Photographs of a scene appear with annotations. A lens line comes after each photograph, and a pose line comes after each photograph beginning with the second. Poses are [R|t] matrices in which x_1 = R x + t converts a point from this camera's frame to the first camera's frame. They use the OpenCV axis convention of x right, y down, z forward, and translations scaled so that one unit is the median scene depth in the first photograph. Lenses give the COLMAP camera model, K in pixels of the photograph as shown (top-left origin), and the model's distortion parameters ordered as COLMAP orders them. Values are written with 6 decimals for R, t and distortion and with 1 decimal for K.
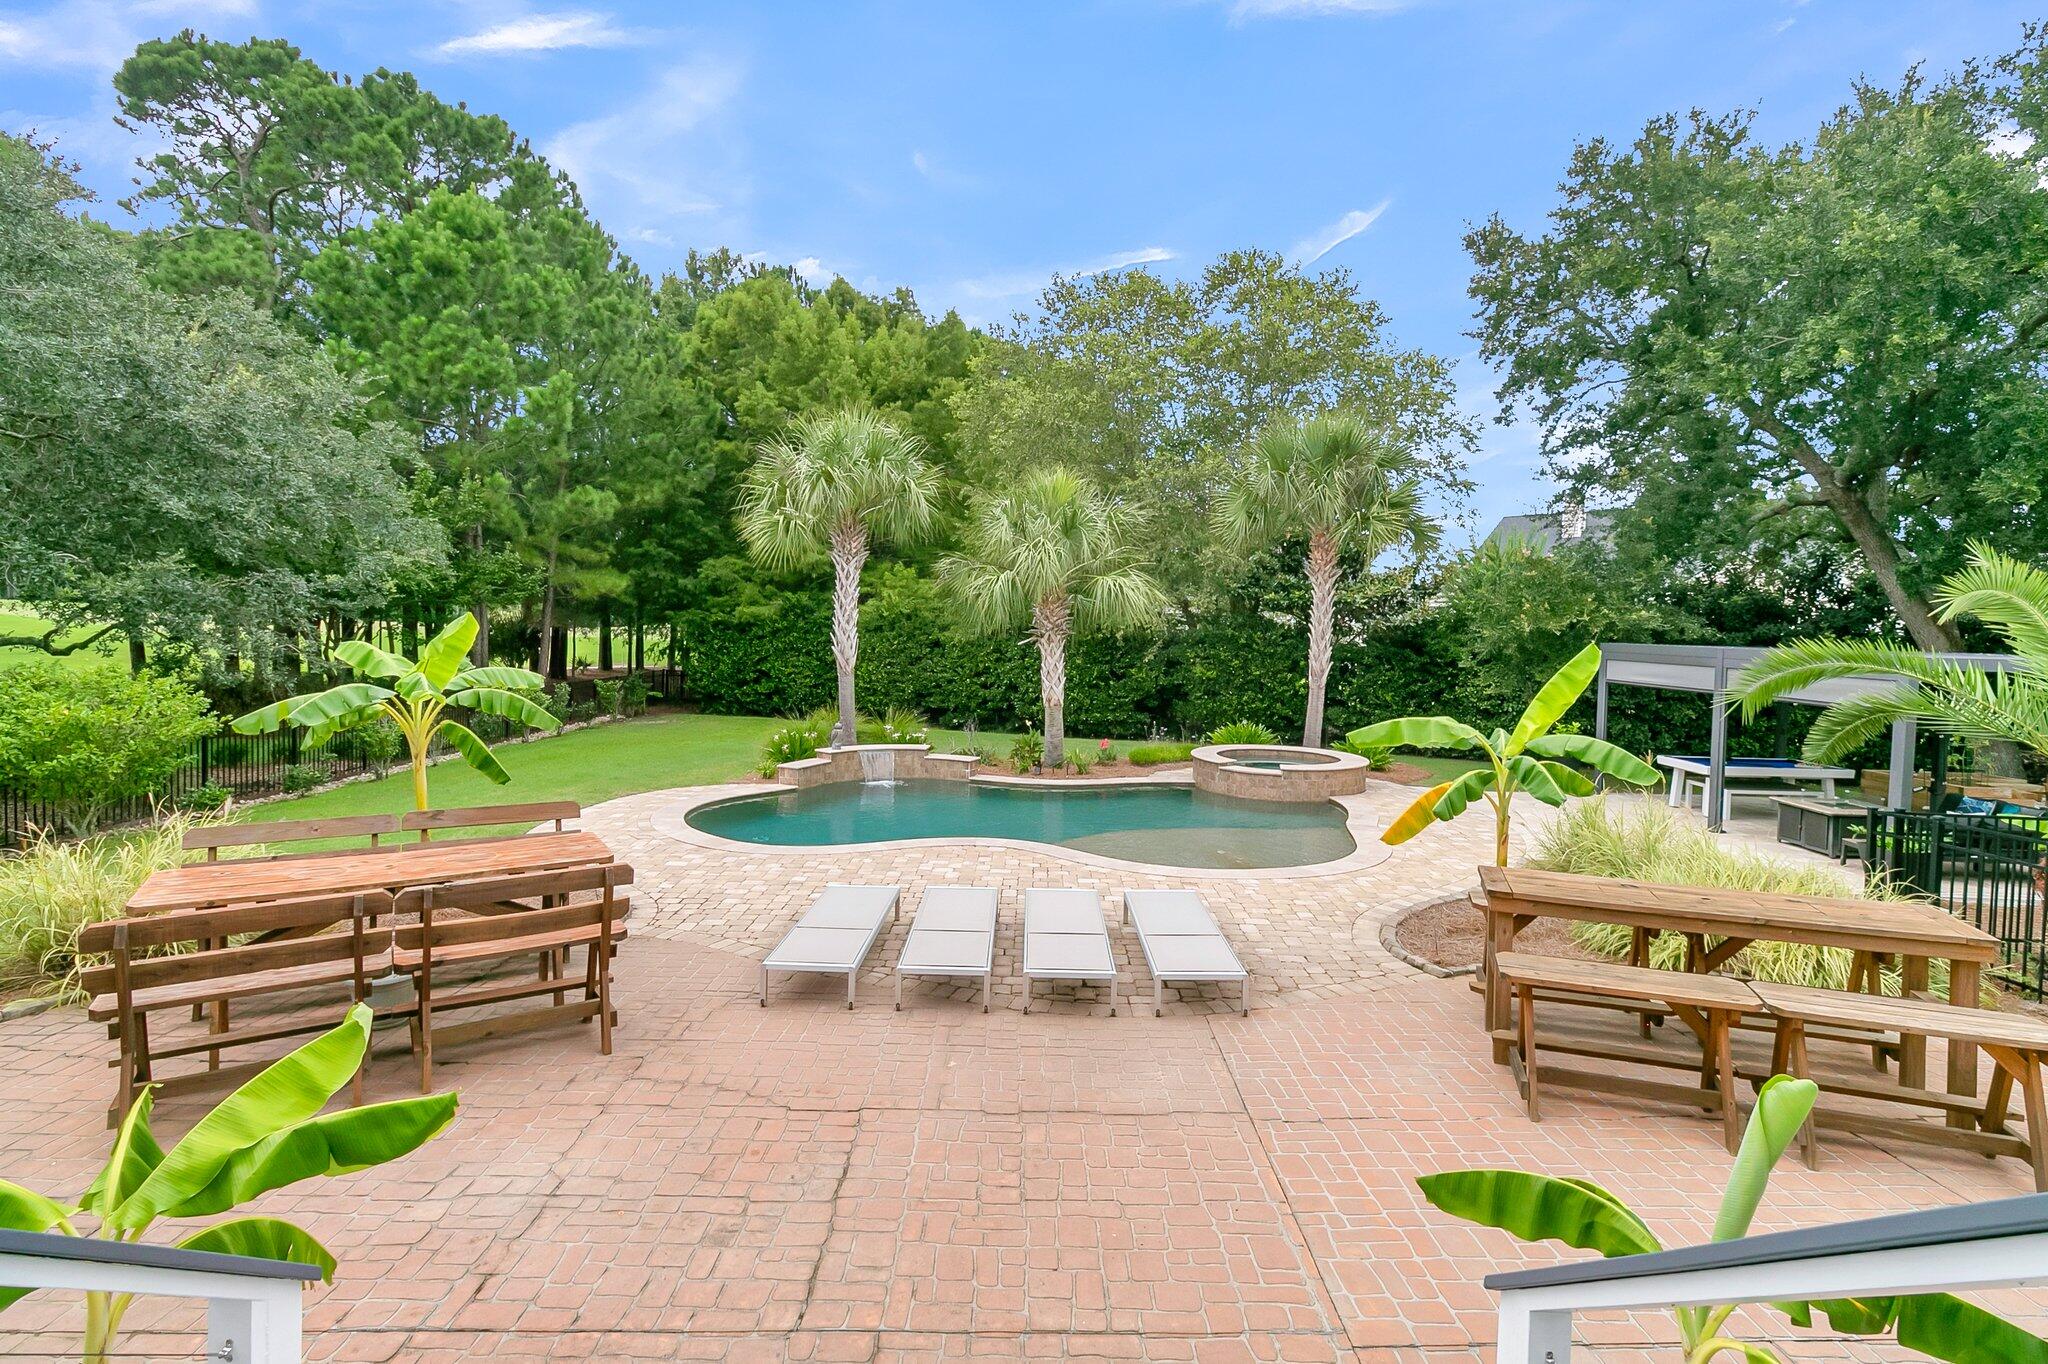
lens RADIAL K [[959.4, 0, 1024.3], [0, 959.4, 651.2], [0, 0, 1]] dist [0.003567, 0.000958]
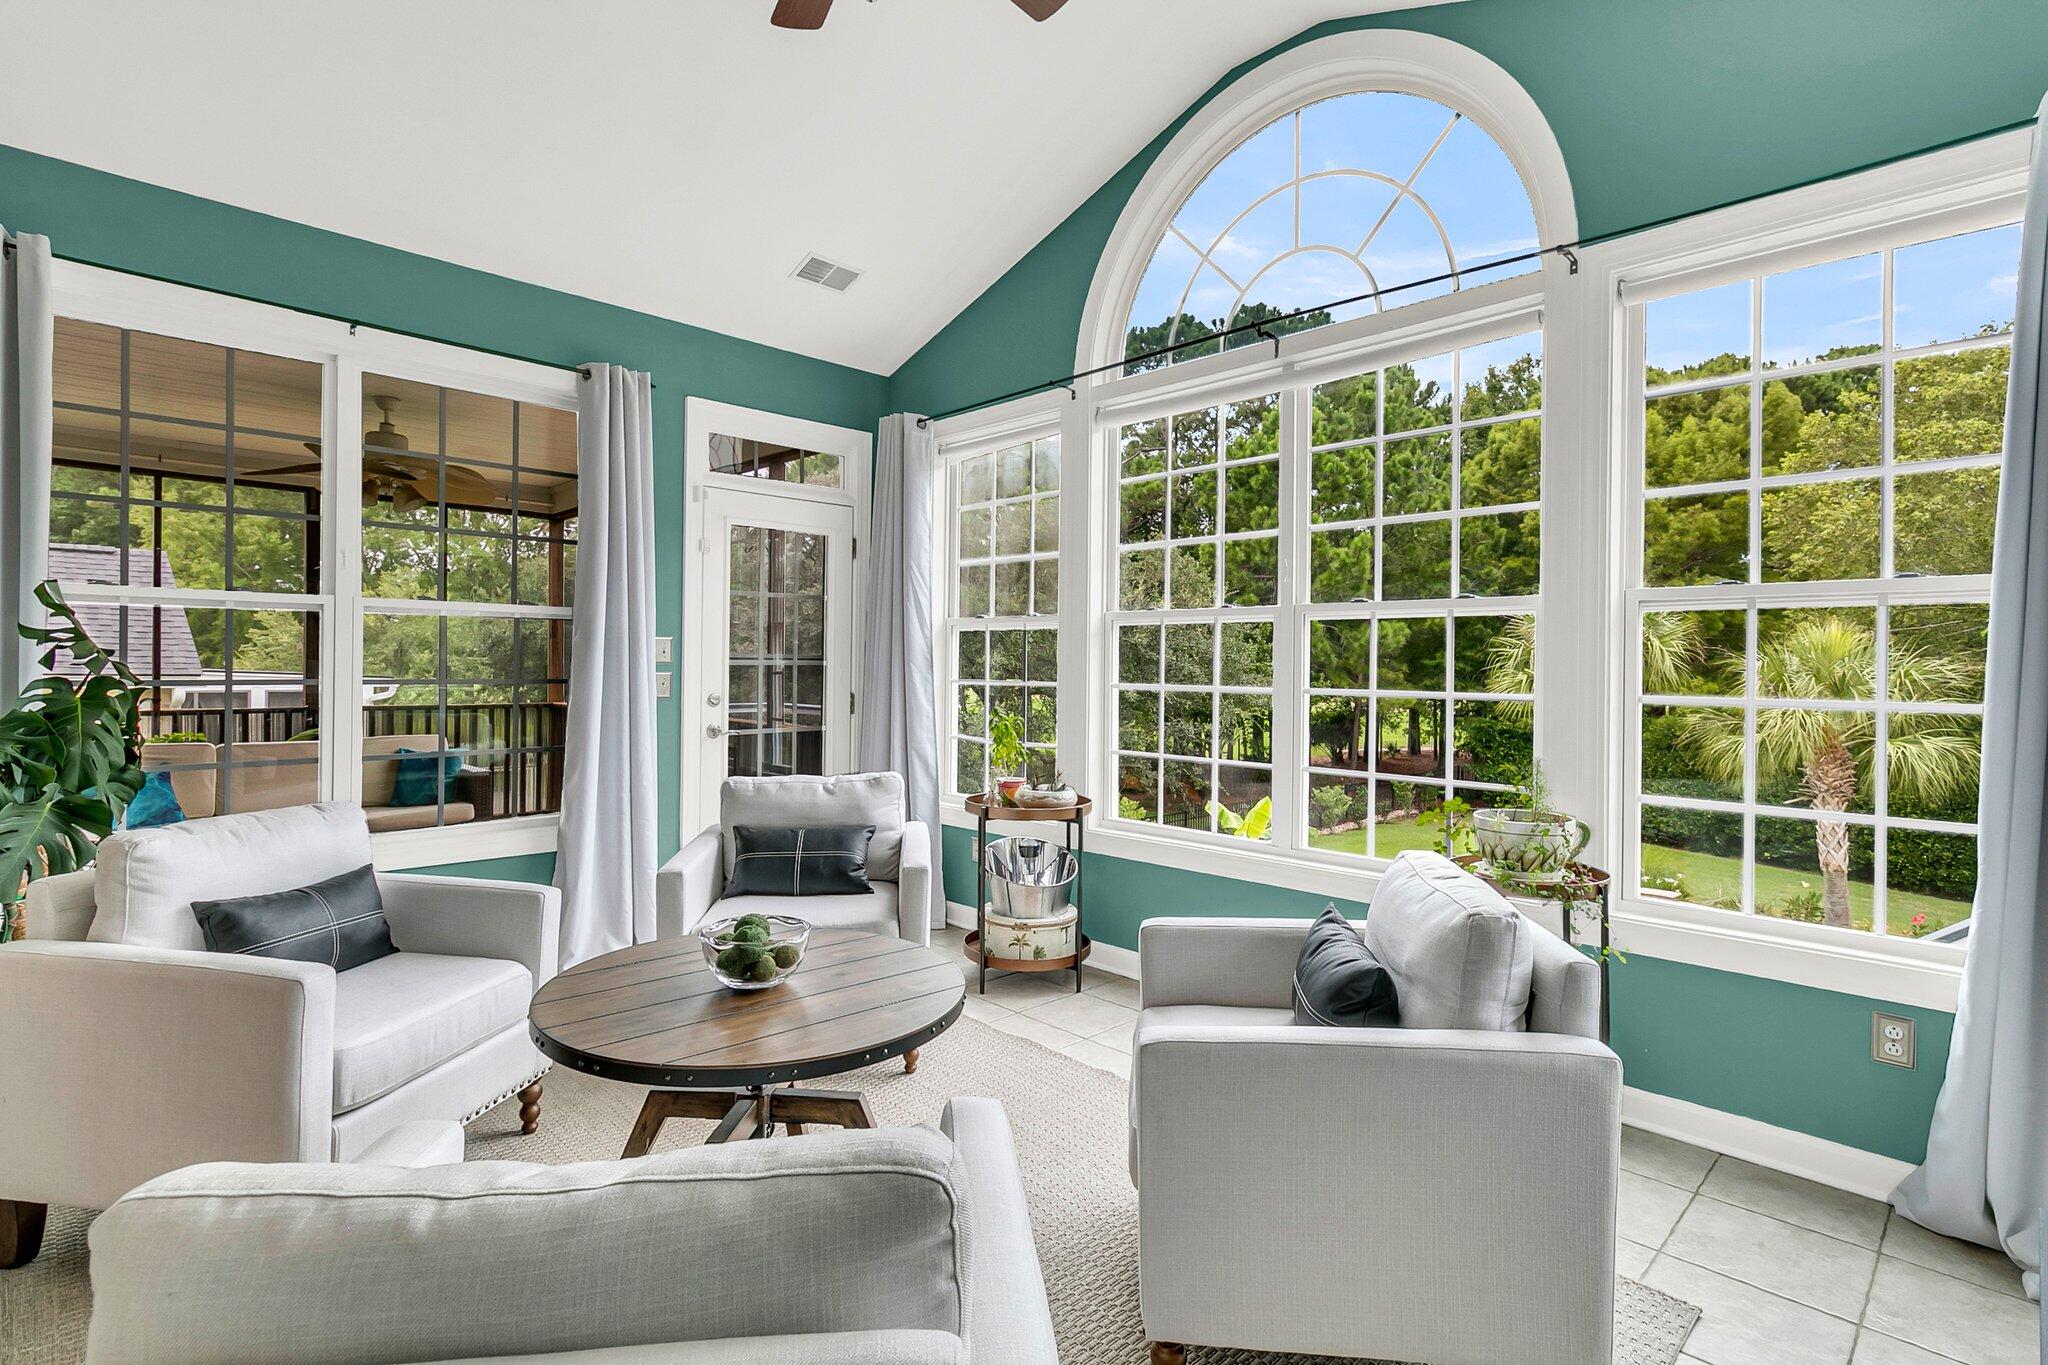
lens RADIAL K [[977.9, 0, 1042.2], [0, 977.9, 664.2], [0, 0, 1]] dist [-0.000772, 0.000586]
pose [[0.700753, -0.015073, -0.713244, 0.118881], [-0.016485, 0.999168, -0.037312, -0.066324], [0.713213, 0.037905, 0.699922, -0.159673]]
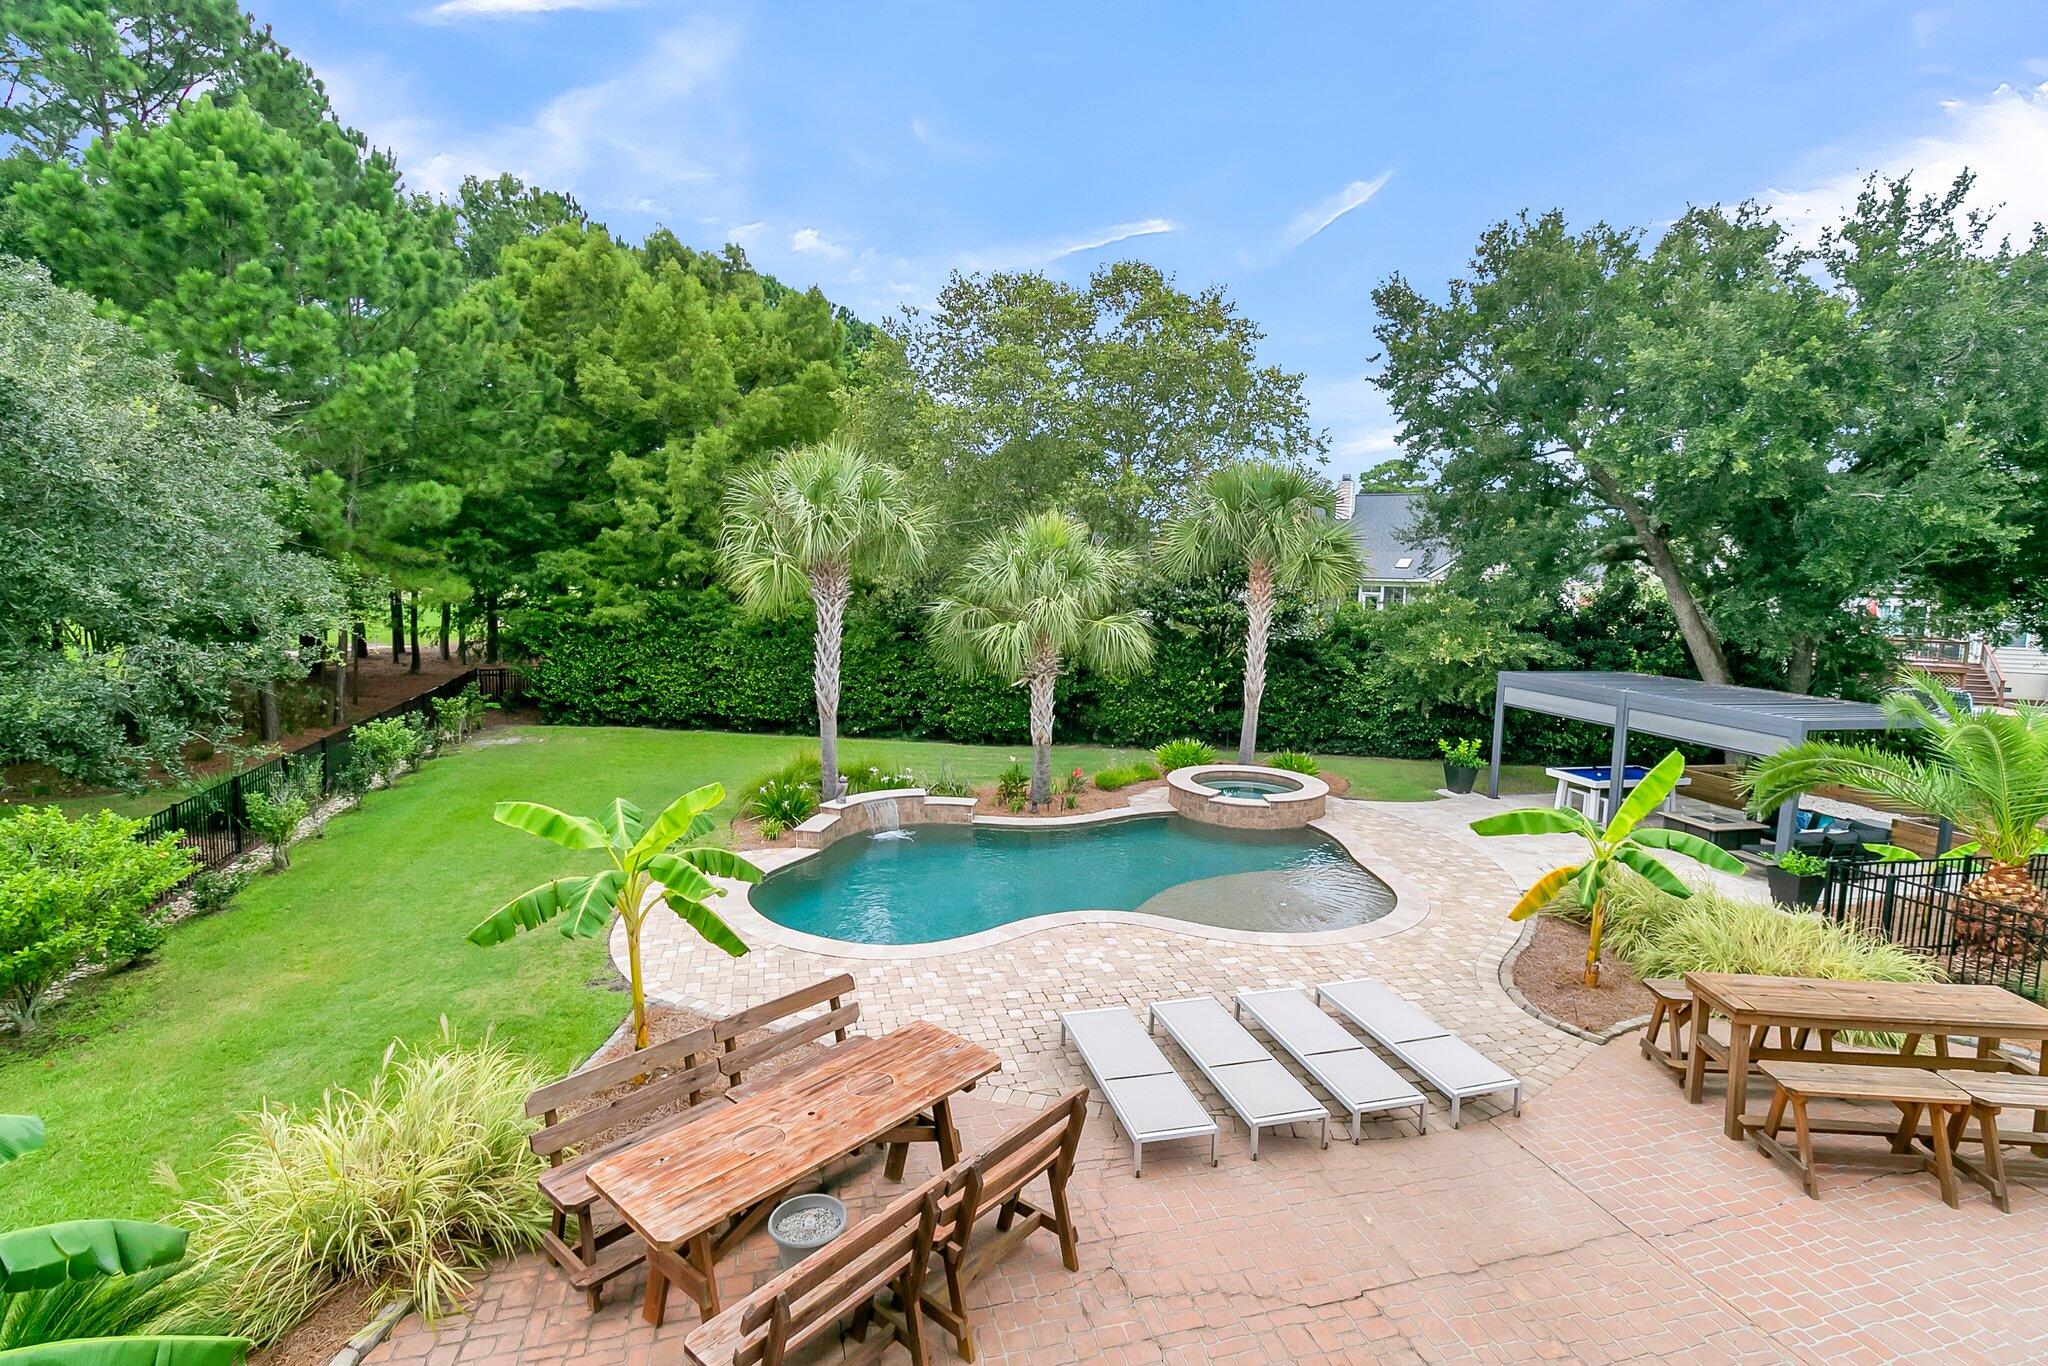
lens RADIAL K [[959.4, 0, 1024.0], [0, 959.4, 662.4], [0, 0, 1]] dist [0.003567, 0.000958]
pose [[0.964342, -0.025585, 0.263419, -0.173613], [0.006173, 0.997220, 0.074259, -0.071279], [-0.264587, -0.069985, 0.961819, 0.017191]]
